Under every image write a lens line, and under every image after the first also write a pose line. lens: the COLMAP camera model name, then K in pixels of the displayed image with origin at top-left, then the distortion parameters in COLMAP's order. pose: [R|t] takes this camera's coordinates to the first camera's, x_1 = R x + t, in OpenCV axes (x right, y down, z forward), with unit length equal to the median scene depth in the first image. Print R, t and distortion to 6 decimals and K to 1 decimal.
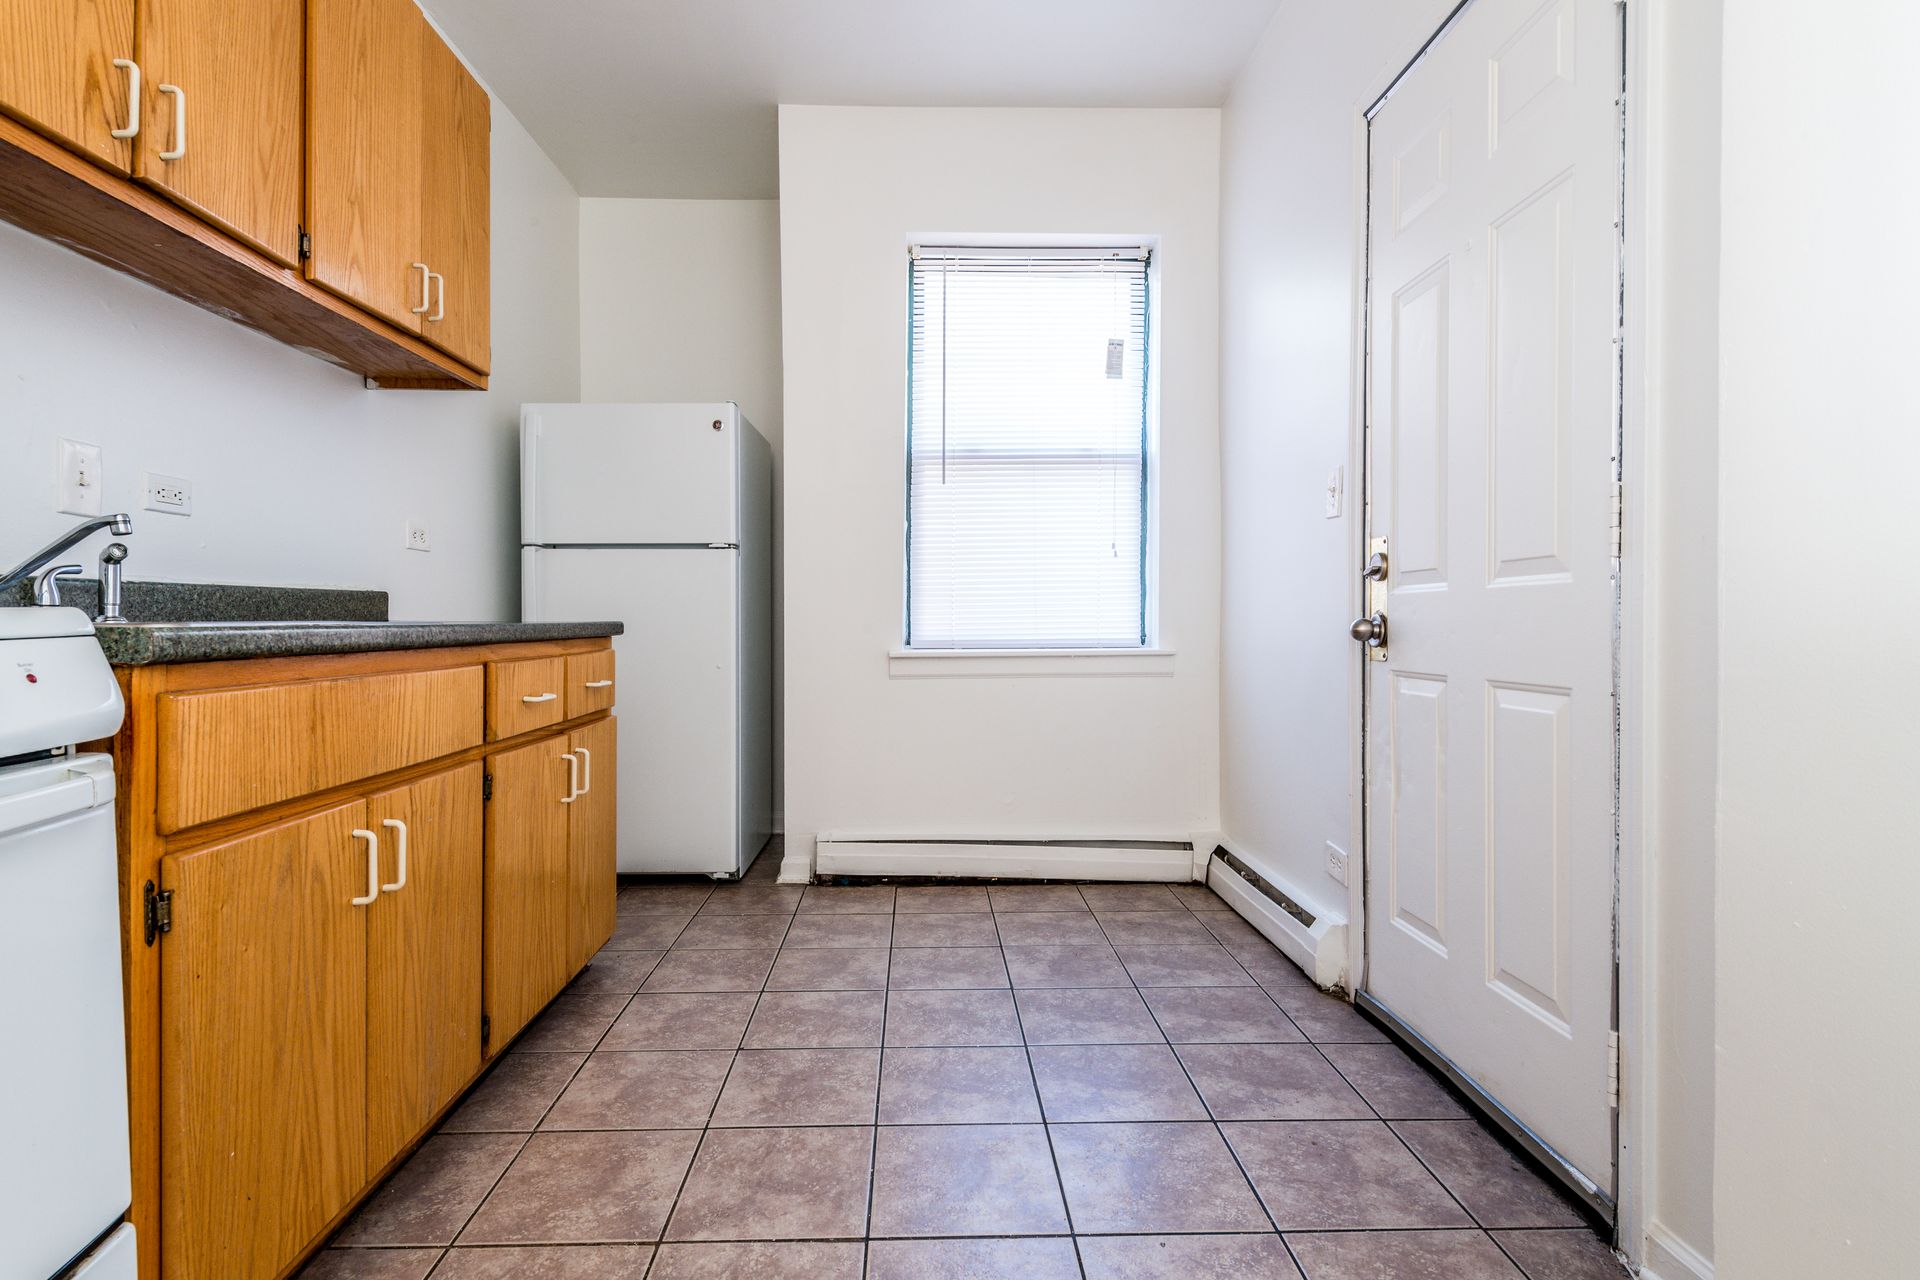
lens RADIAL K [[1022.4, 0, 940.5], [0, 1022.4, 623.2], [0, 0, 1]] dist [0.028629, -0.016972]
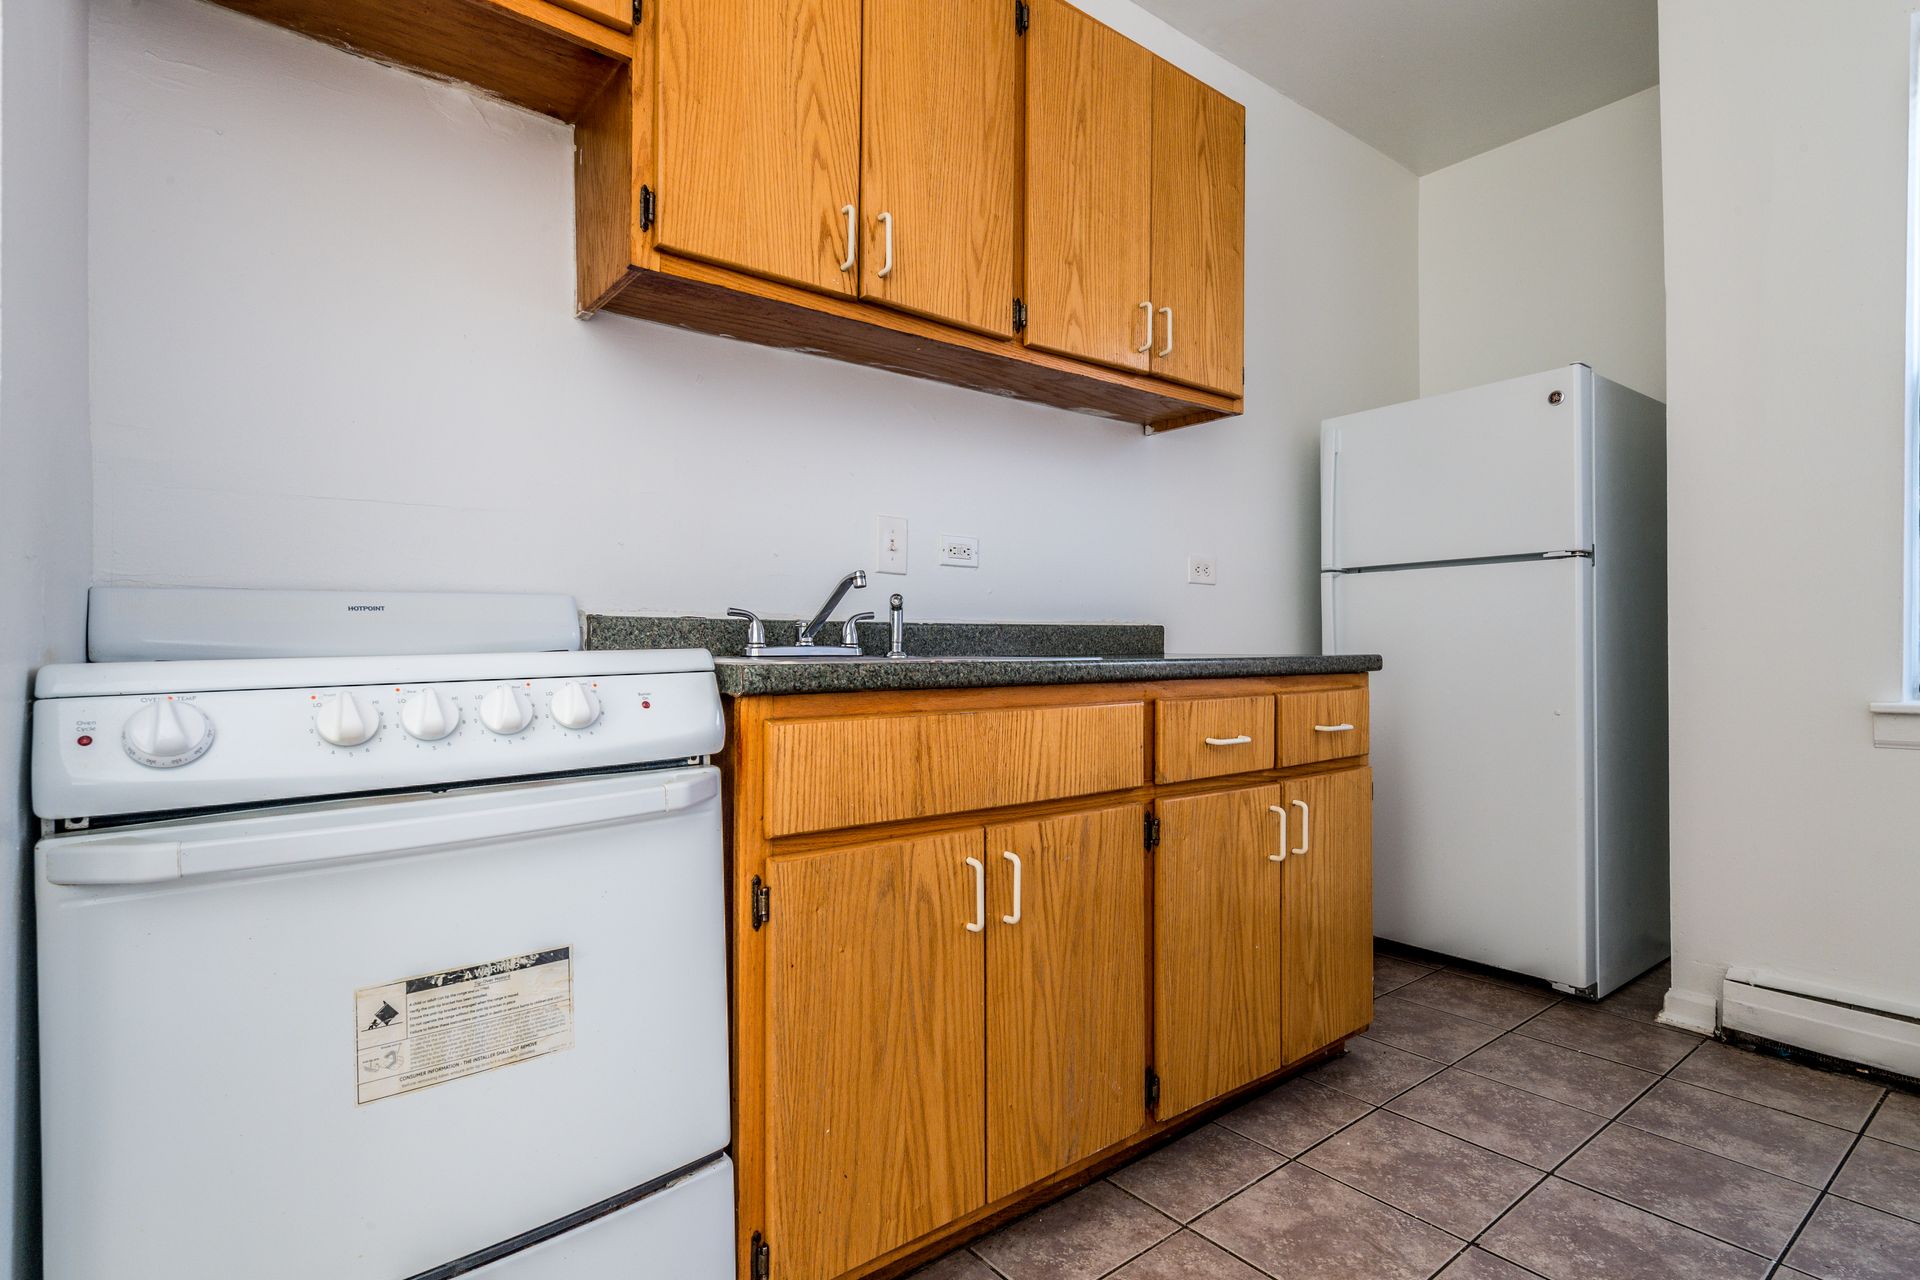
lens RADIAL K [[960.7, 0, 960.0], [0, 960.7, 640.0], [0, 0, 1]] dist [0.023447, -0.010516]
pose [[0.580510, -0.008957, -0.814204, 0.184333], [0.001159, 0.999948, -0.010174, -0.008303], [0.814252, 0.004962, 0.580490, 0.352813]]
